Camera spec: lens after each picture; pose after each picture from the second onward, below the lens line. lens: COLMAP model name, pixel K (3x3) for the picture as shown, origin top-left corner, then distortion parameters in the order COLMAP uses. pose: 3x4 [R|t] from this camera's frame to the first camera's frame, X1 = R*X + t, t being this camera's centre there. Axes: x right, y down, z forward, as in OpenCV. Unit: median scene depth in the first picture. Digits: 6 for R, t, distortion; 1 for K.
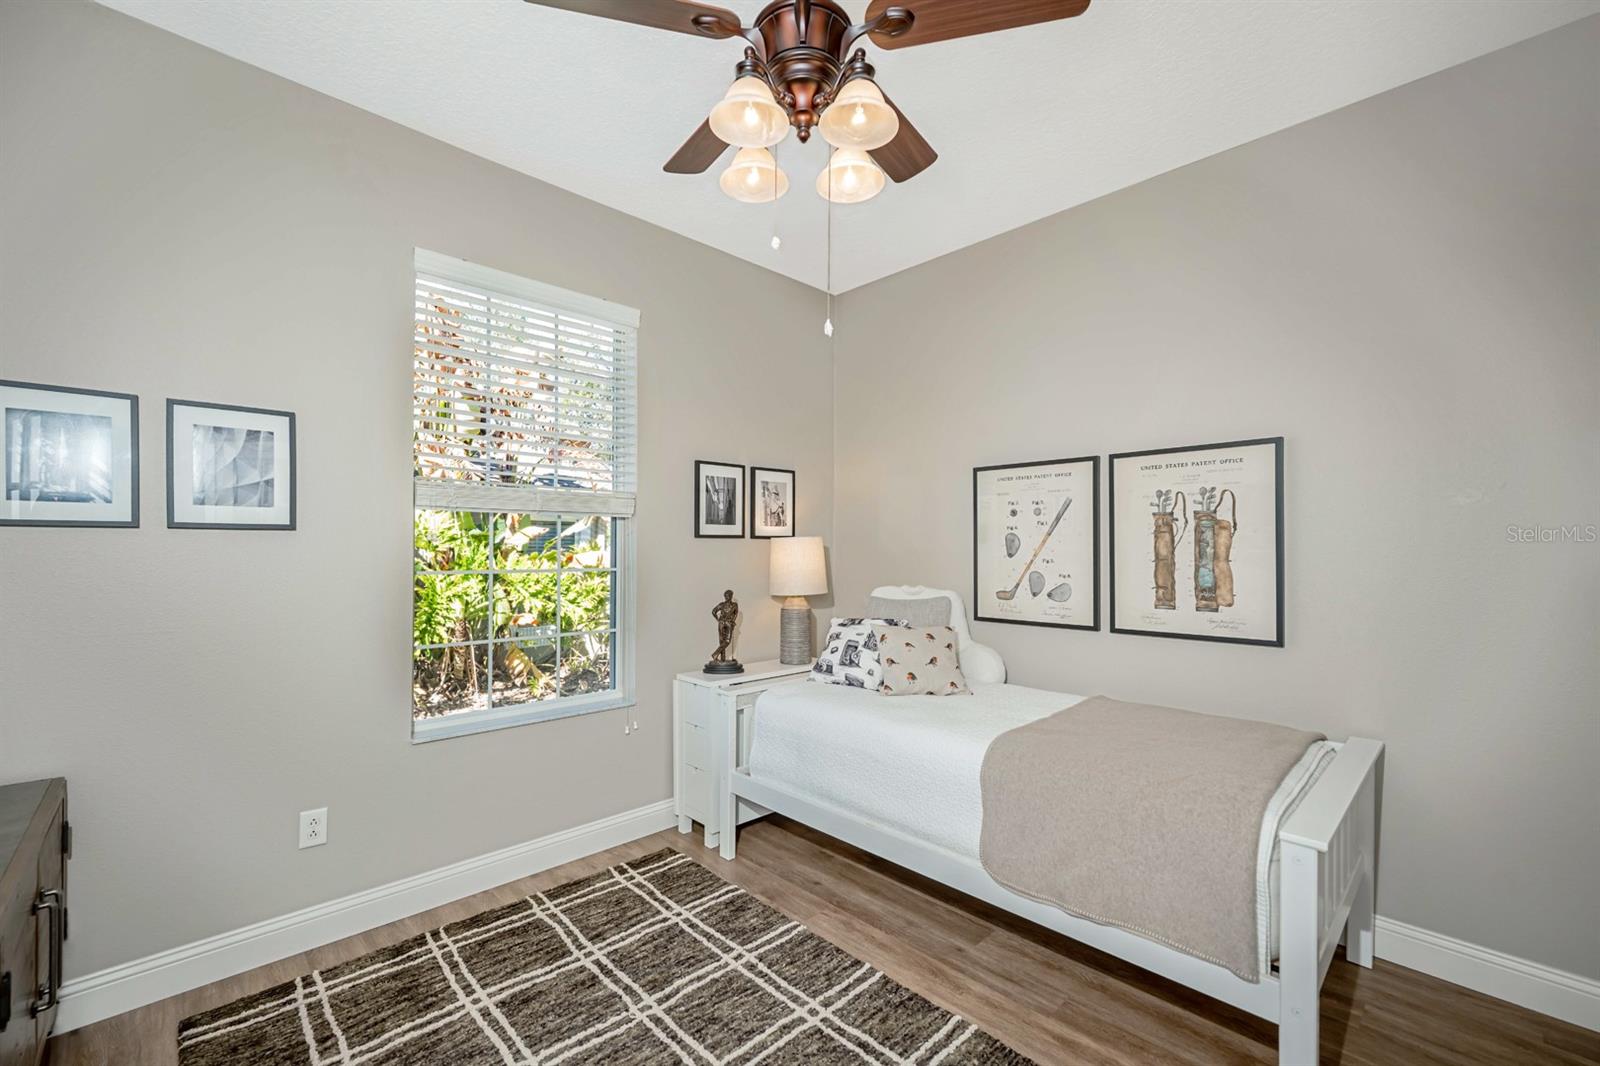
lens RADIAL K [[678.1, 0, 796.2], [0, 678.1, 542.6], [0, 0, 1]] dist [0.010172, -0.000710]
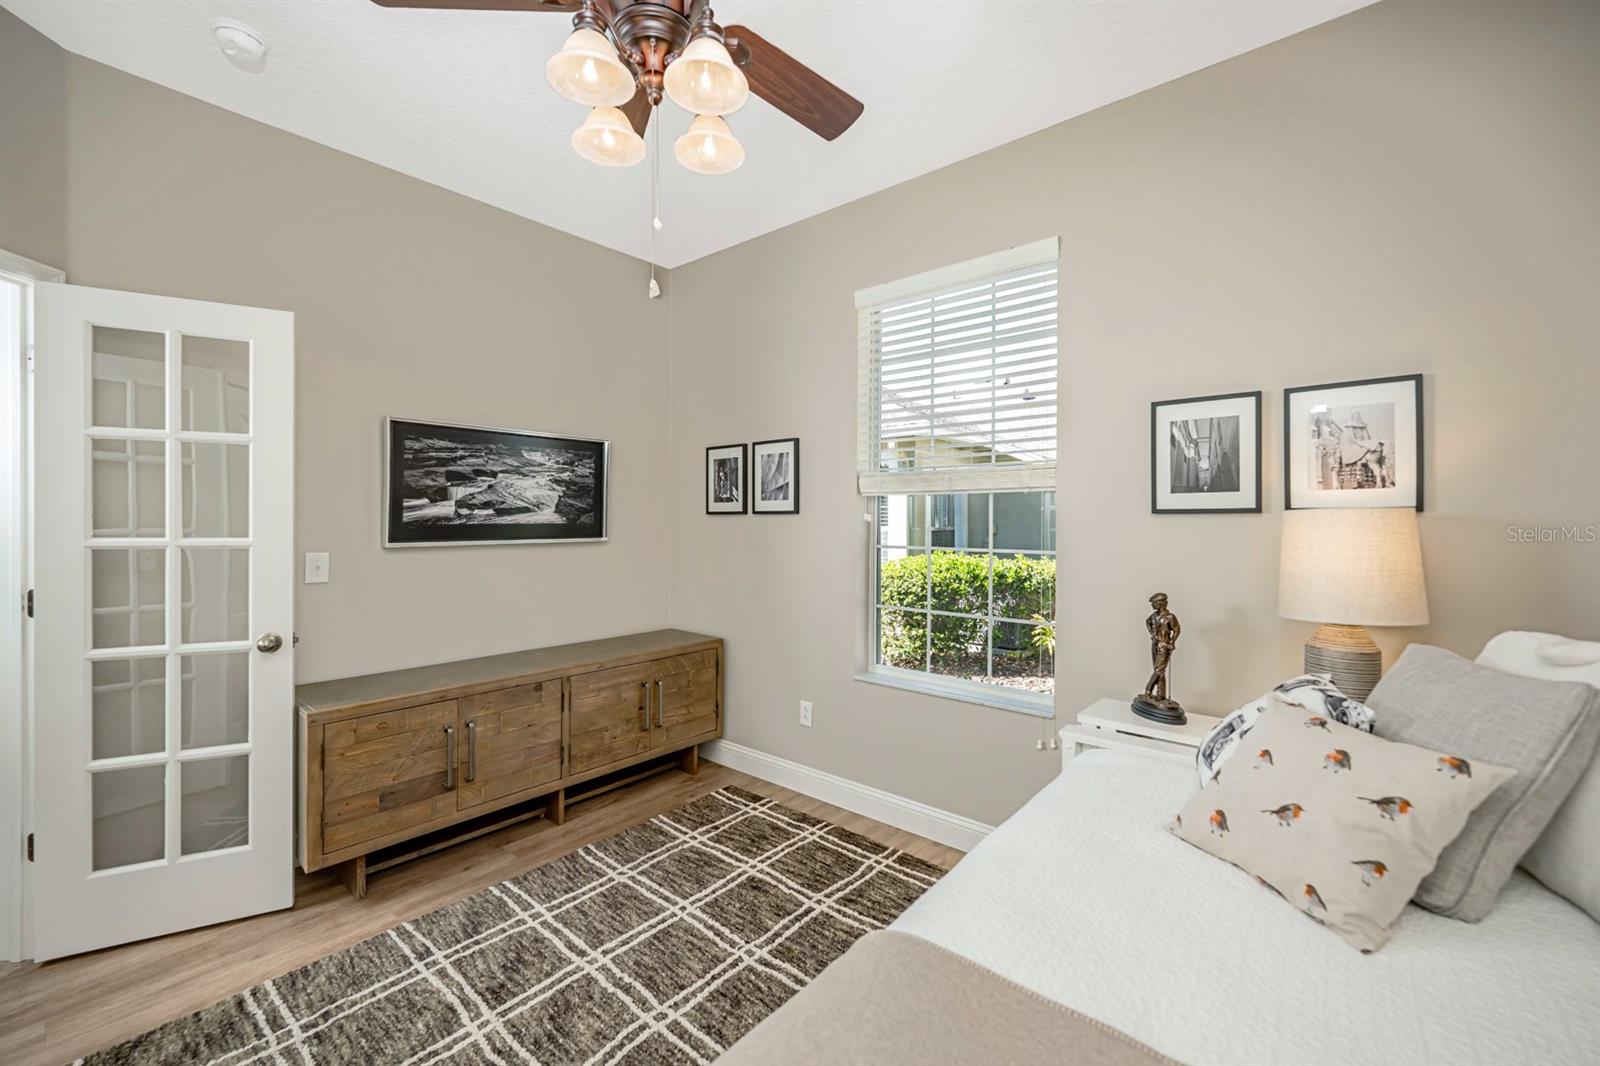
lens RADIAL K [[639.0, 0, 803.2], [0, 639.0, 526.6], [0, 0, 1]] dist [-0.035131, -0.000020]
pose [[0.102733, -0.000017, -0.994709, 0.679805], [0.001269, 0.999999, 0.000114, 0.008005], [0.994708, -0.001274, 0.102733, 0.860824]]
